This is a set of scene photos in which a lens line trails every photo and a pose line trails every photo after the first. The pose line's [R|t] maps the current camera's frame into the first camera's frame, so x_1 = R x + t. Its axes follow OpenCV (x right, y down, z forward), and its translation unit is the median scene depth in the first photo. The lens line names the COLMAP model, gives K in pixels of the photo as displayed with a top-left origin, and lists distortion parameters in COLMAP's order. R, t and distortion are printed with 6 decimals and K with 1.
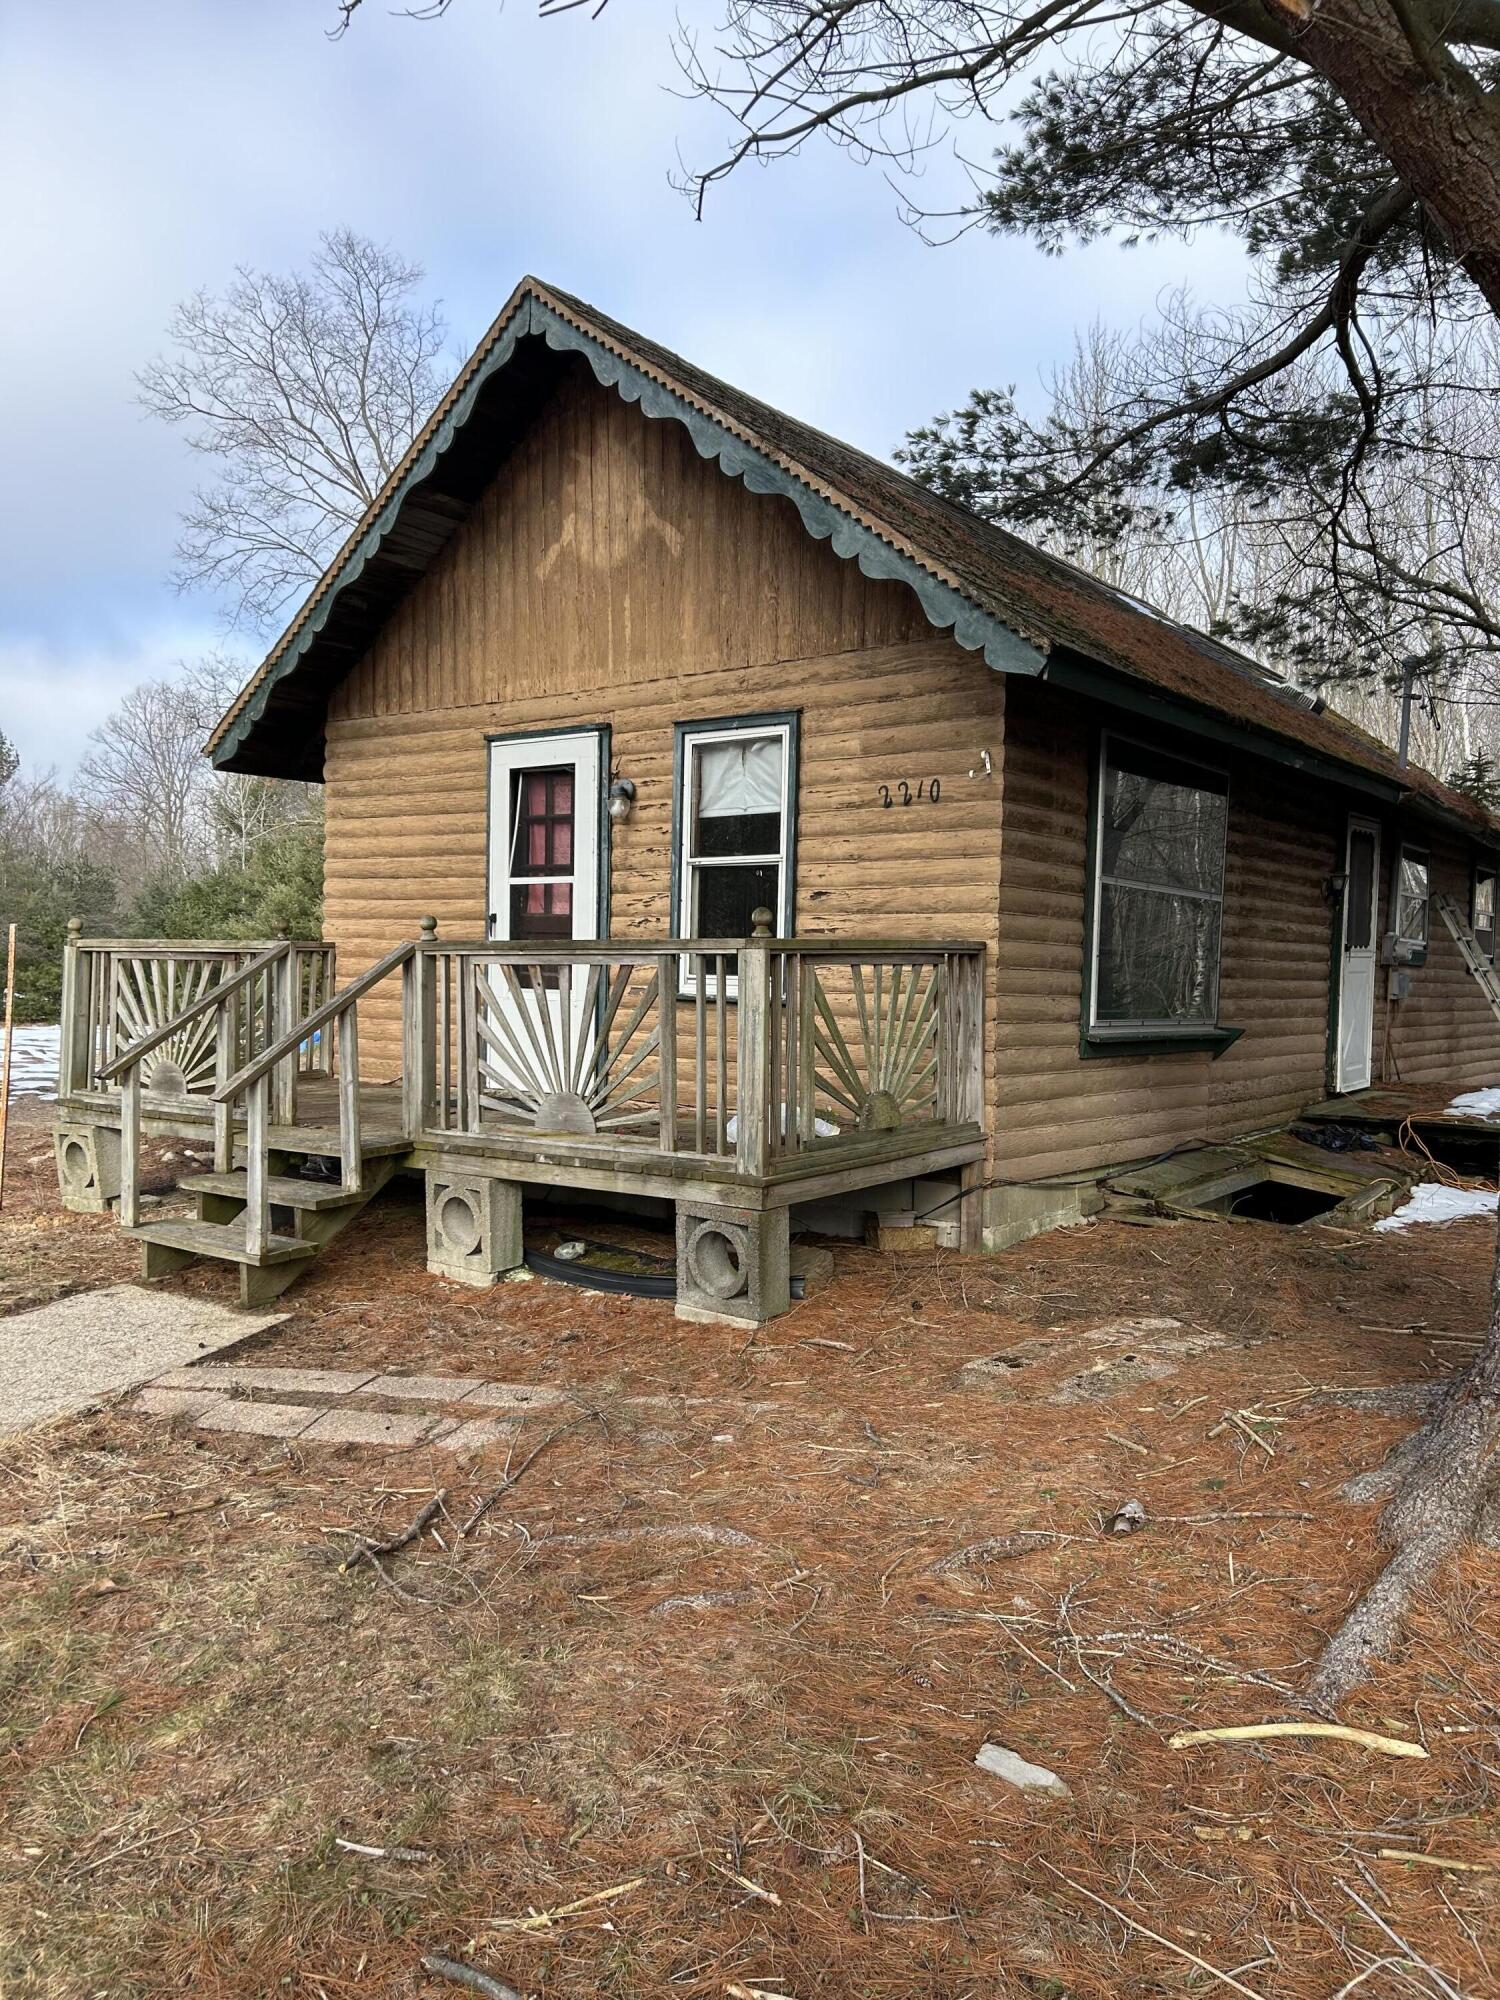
lens RADIAL K [[1478.1, 0, 725.4], [0, 1478.1, 1028.1], [0, 0, 1]] dist [0.162864, -0.360812]
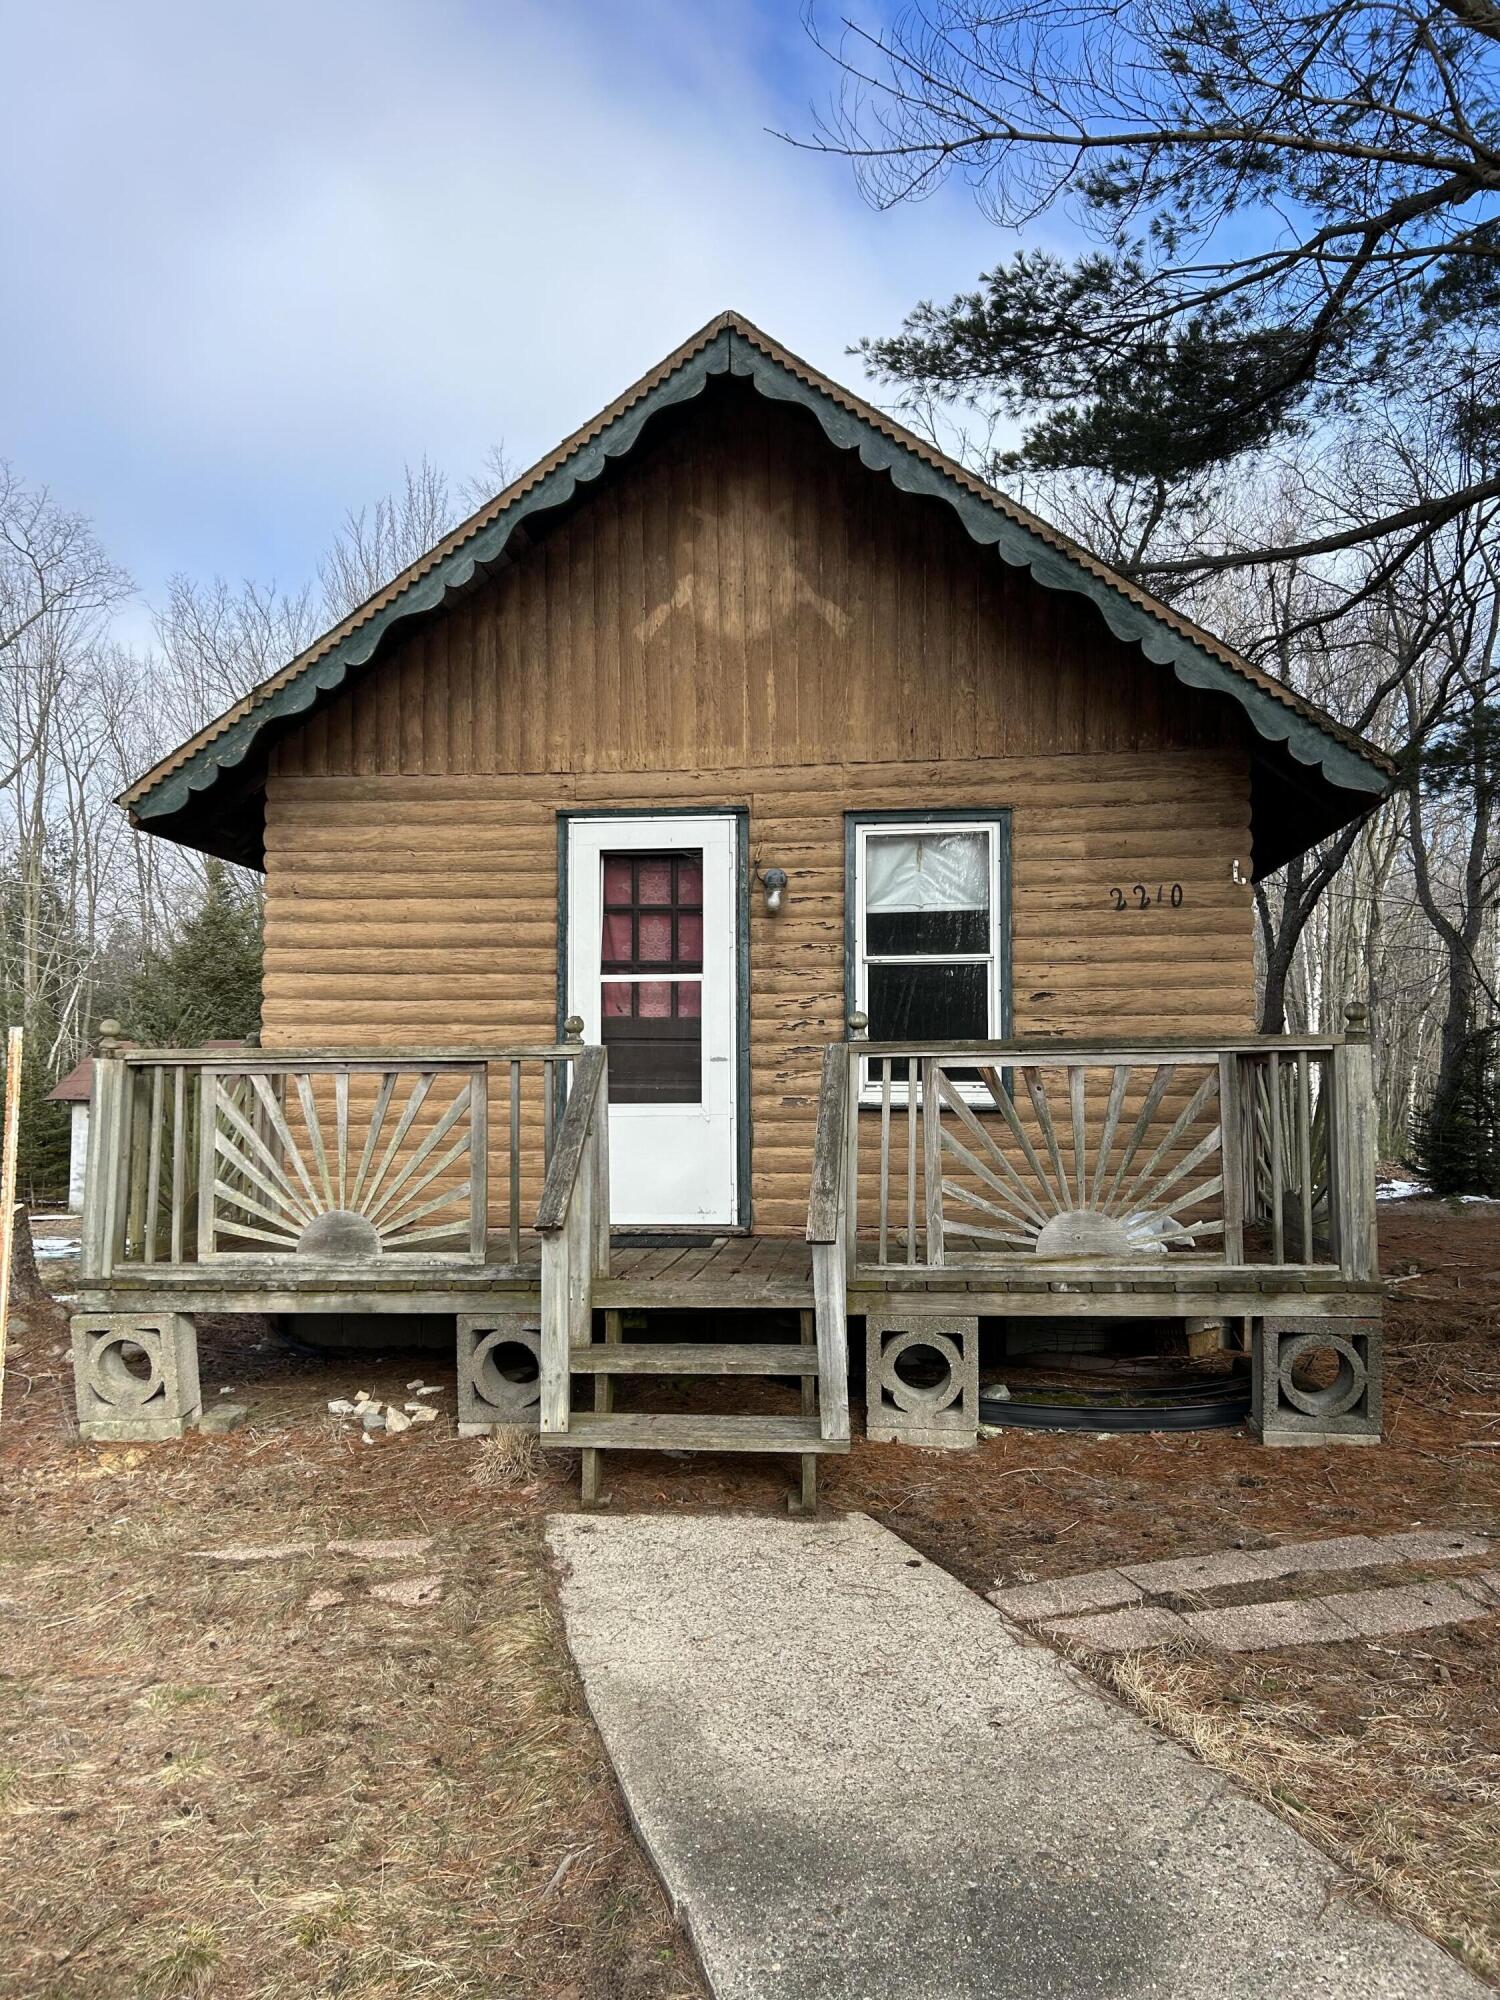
lens RADIAL K [[1478.1, 0, 725.4], [0, 1478.1, 1028.1], [0, 0, 1]] dist [0.162864, -0.360812]
pose [[0.851158, 0.001292, 0.524908, -0.595612], [0.040984, 0.996781, -0.068909, -0.009630], [-0.523307, 0.080165, 0.848365, 0.267709]]
